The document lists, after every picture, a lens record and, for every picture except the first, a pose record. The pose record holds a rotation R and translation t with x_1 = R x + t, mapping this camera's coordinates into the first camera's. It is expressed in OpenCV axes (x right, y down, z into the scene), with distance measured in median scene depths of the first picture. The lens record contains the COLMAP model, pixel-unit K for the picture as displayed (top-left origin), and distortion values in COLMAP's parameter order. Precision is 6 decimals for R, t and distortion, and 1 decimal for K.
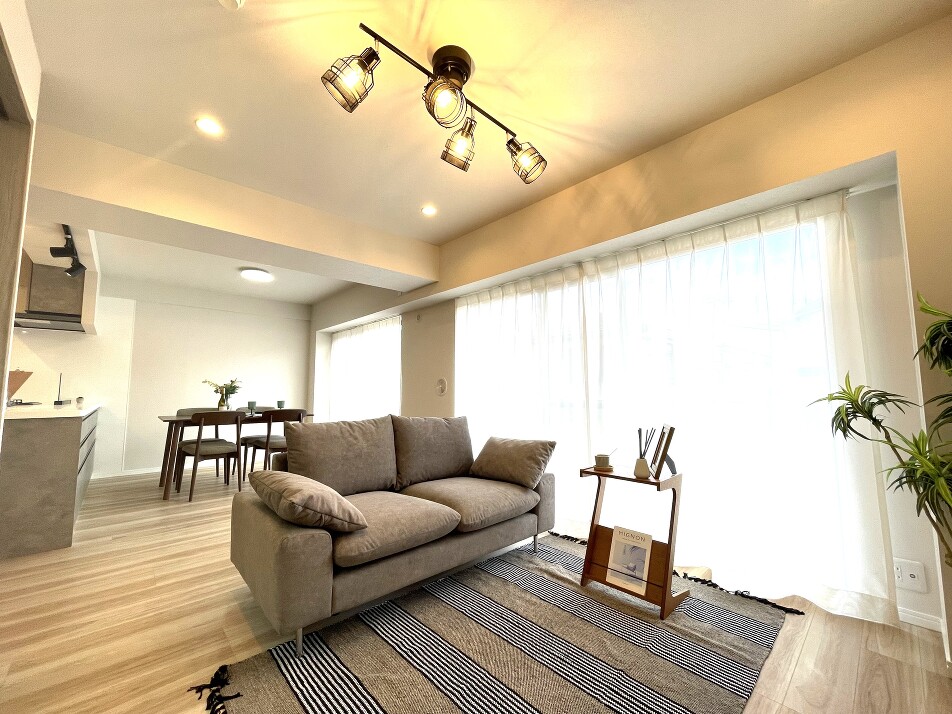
lens RADIAL K [[384.1, 0, 474.8], [0, 384.1, 356.2], [0, 0, 1]] dist [-0.003112, 0.000116]
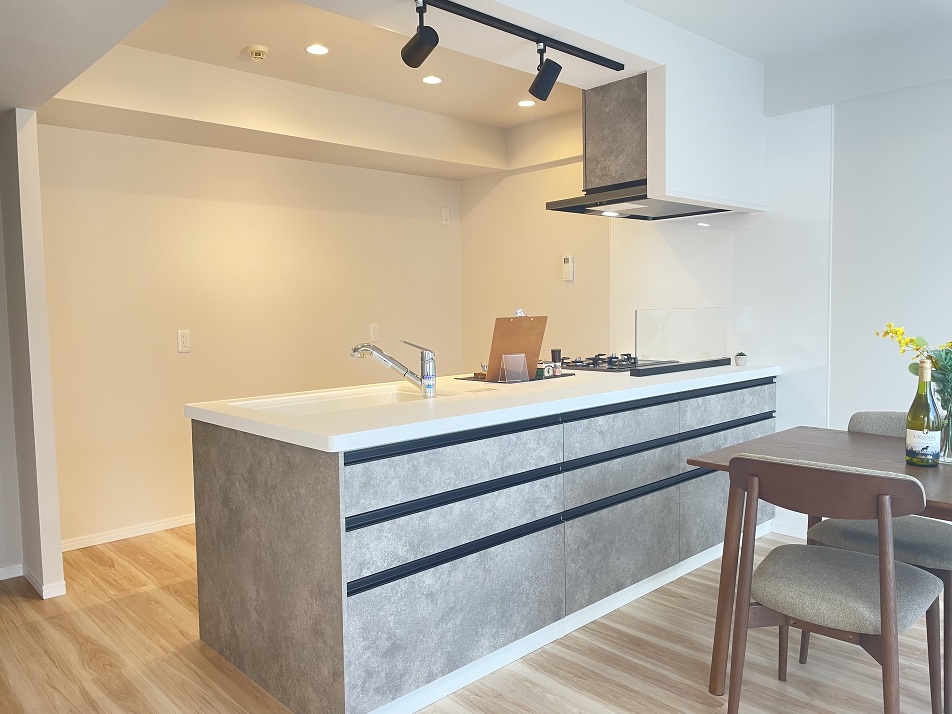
lens RADIAL K [[717.4, 0, 476.0], [0, 717.4, 357.0], [0, 0, 1]] dist [0.004279, -0.000523]
pose [[0.010891, 0.070759, -0.997434, -0.192300], [0.110312, 0.991320, 0.071530, 0.014872], [0.993837, -0.110808, 0.002991, 0.778775]]
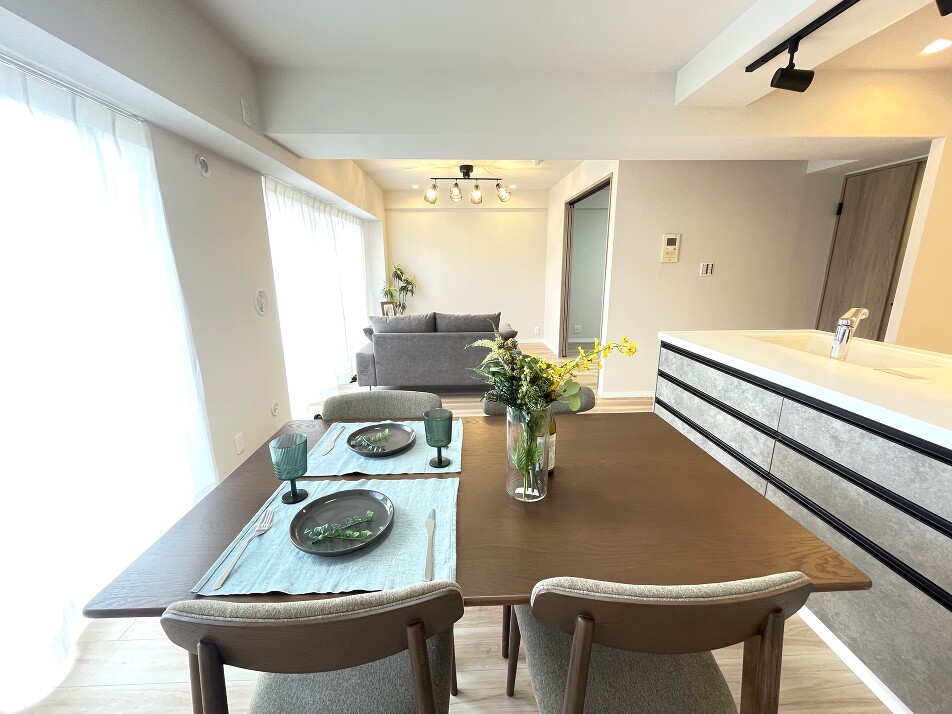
lens RADIAL K [[384.1, 0, 474.8], [0, 384.1, 356.2], [0, 0, 1]] dist [-0.003112, 0.000116]
pose [[-0.756790, -0.144951, 0.637384, -0.894720], [-0.050686, 0.985180, 0.163864, 0.047692], [-0.651690, 0.091704, -0.752921, 1.368027]]
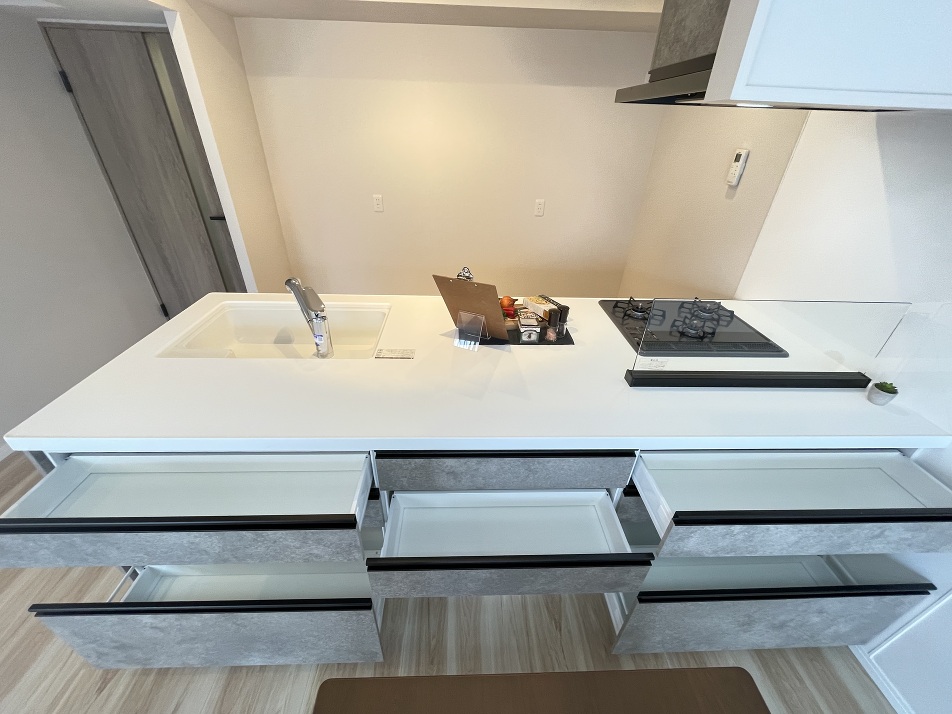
lens RADIAL K [[384.1, 0, 474.8], [0, 384.1, 356.2], [0, 0, 1]] dist [-0.003112, 0.000116]
pose [[-0.651360, 0.385110, -0.653774, -0.775109], [0.039785, 0.877774, 0.477420, -0.072333], [0.757725, 0.284962, -0.587068, 1.073595]]
